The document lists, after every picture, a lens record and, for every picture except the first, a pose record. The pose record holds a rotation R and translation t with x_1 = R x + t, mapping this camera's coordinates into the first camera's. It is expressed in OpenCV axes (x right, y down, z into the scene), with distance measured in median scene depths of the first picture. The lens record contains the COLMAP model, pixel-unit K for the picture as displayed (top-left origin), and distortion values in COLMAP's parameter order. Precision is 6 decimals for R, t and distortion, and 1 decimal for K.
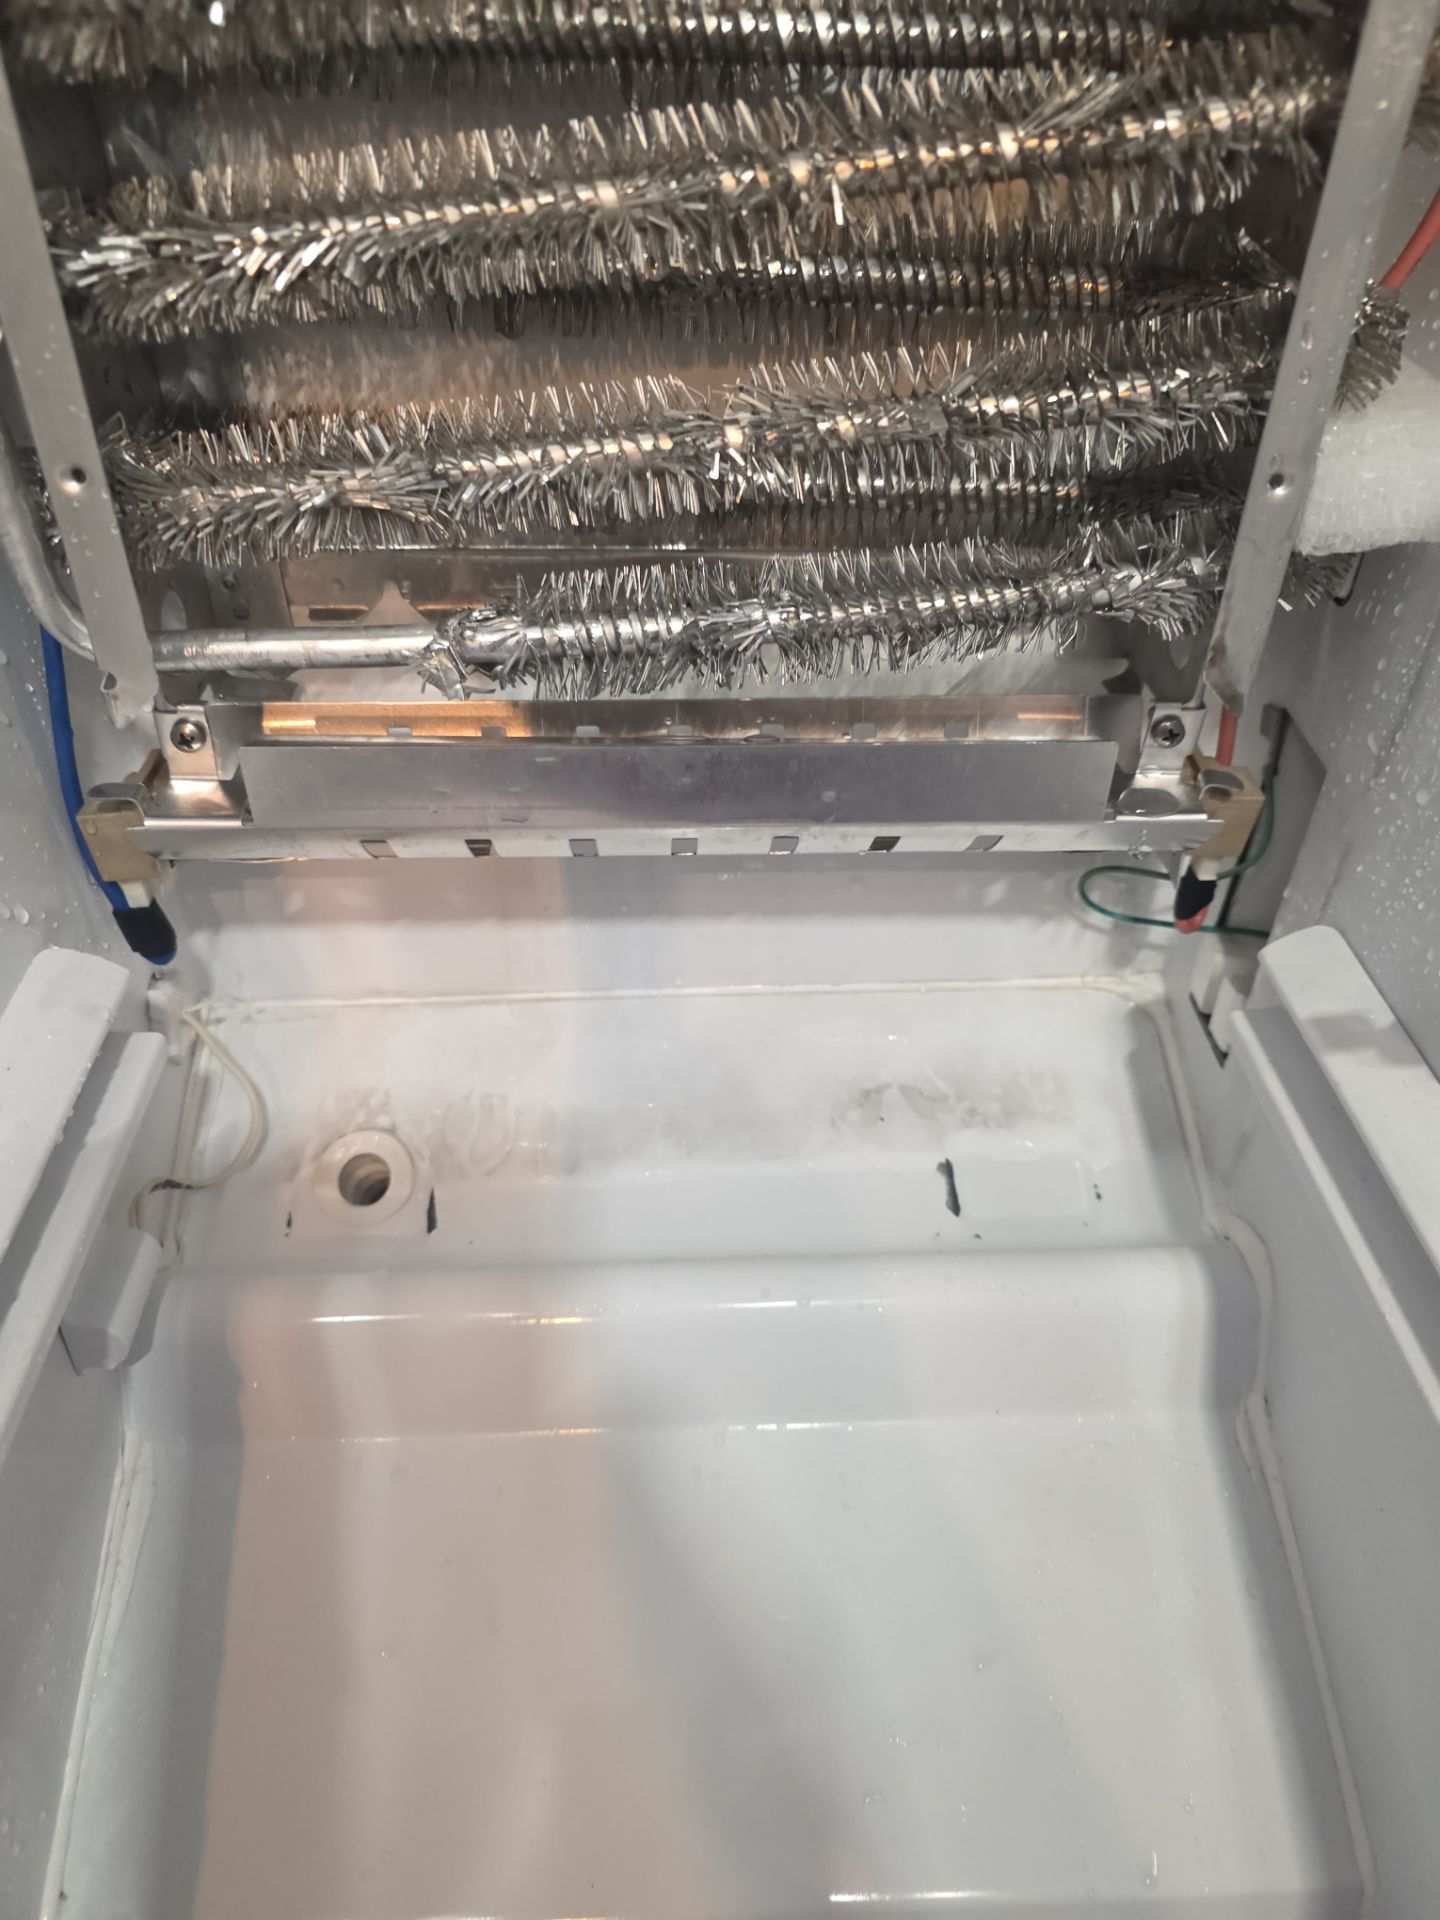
lens RADIAL K [[1384.2, 0, 720.0], [0, 1384.2, 960.0], [0, 0, 1]] dist [0.024476, 0.000251]
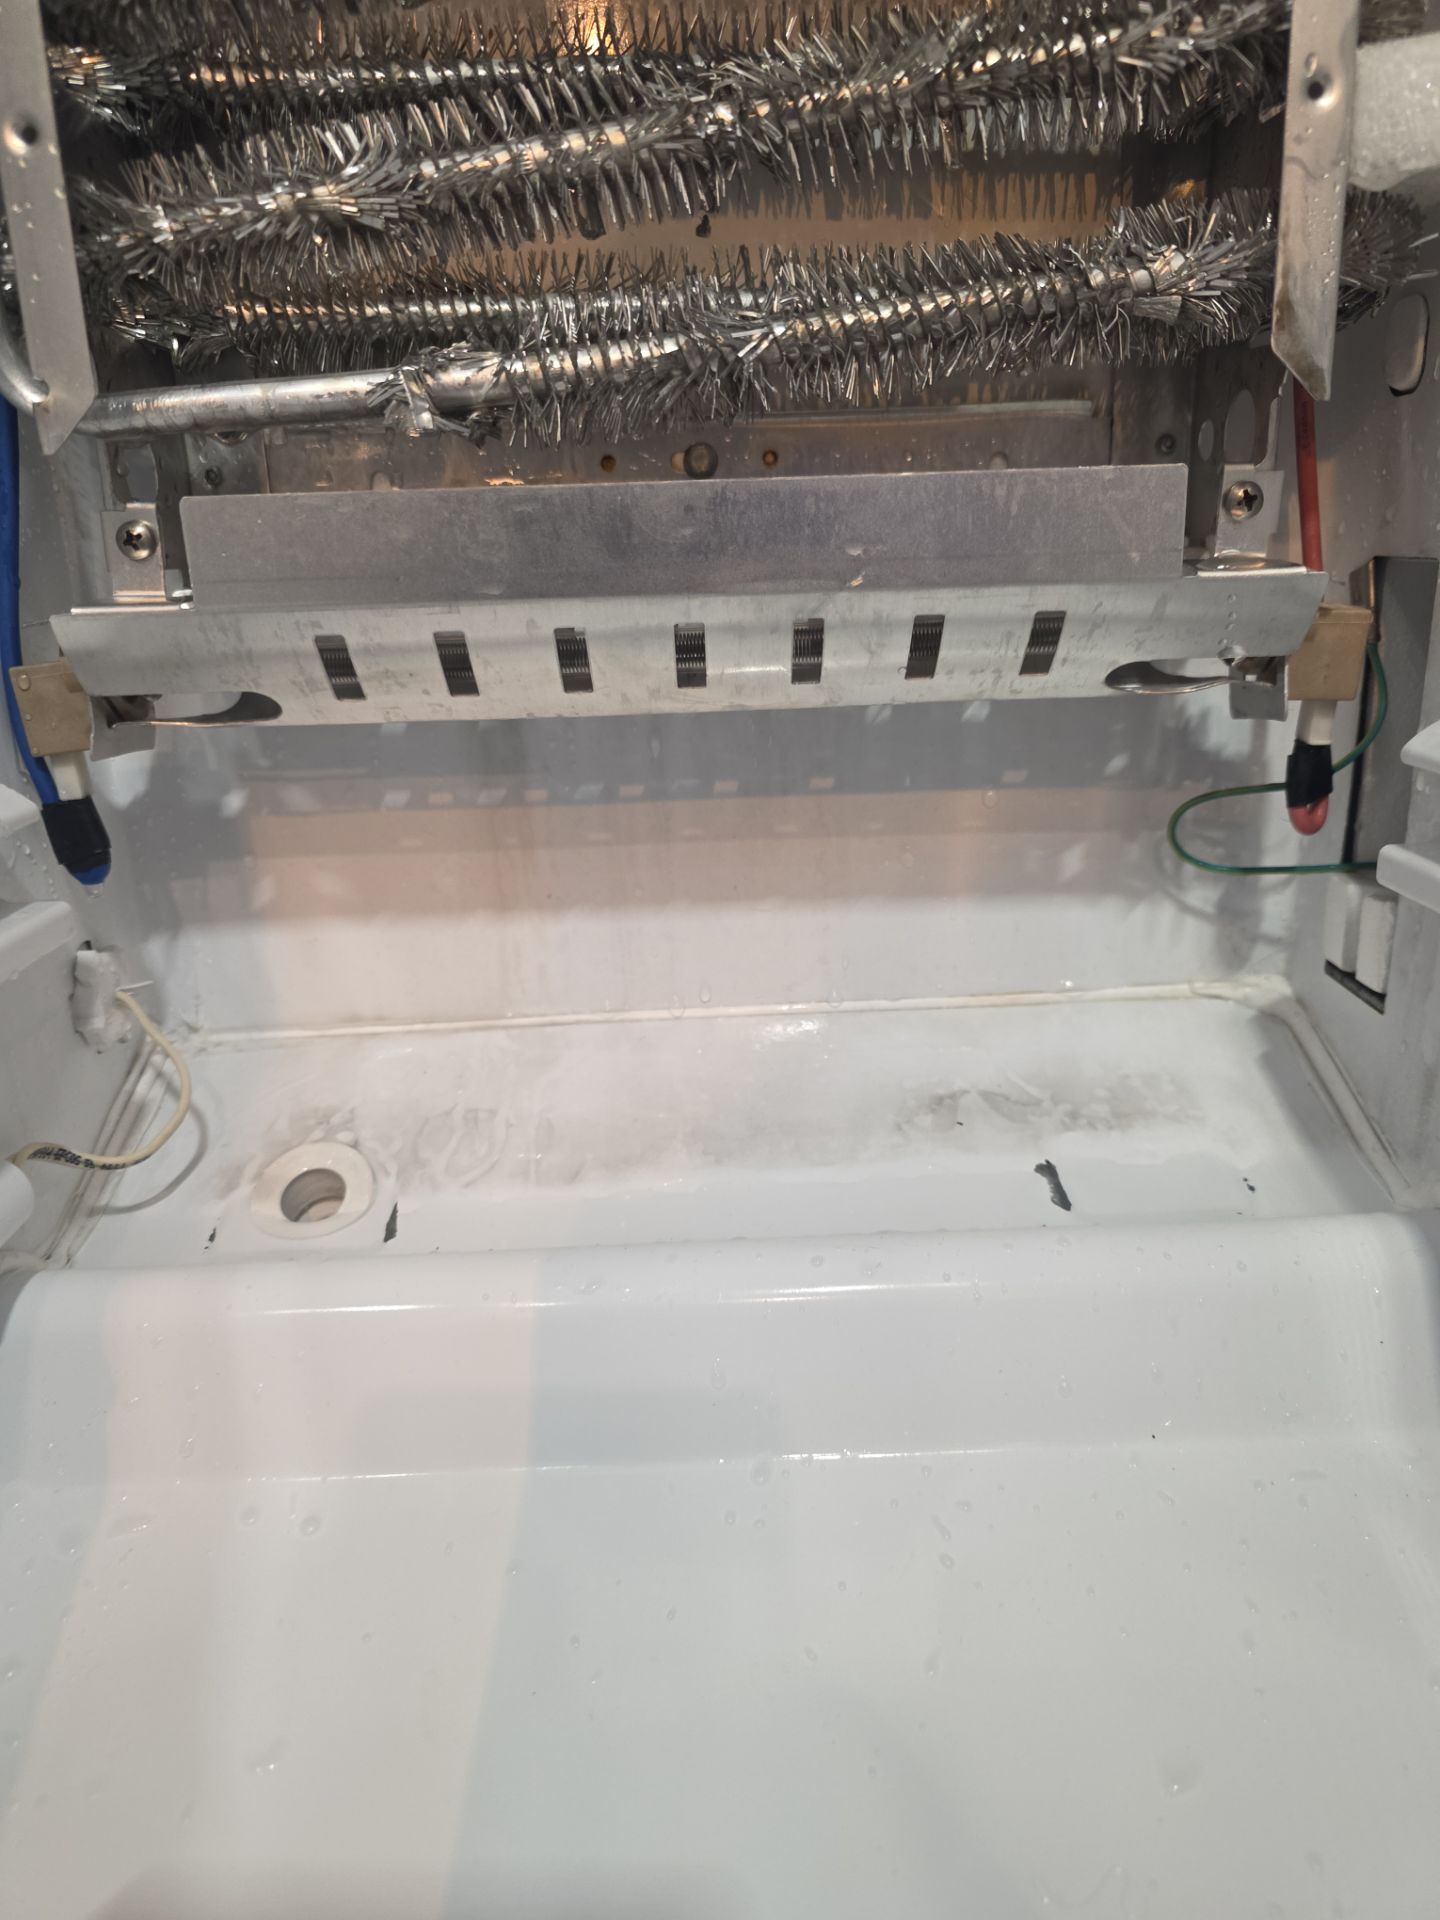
lens RADIAL K [[1387.6, 0, 711.4], [0, 1387.6, 954.8], [0, 0, 1]] dist [0.004540, -0.009551]
pose [[0.997986, -0.039486, -0.049637, 0.017420], [0.018412, 0.929241, -0.369014, 0.320573], [0.060696, 0.367357, 0.928097, 0.215542]]
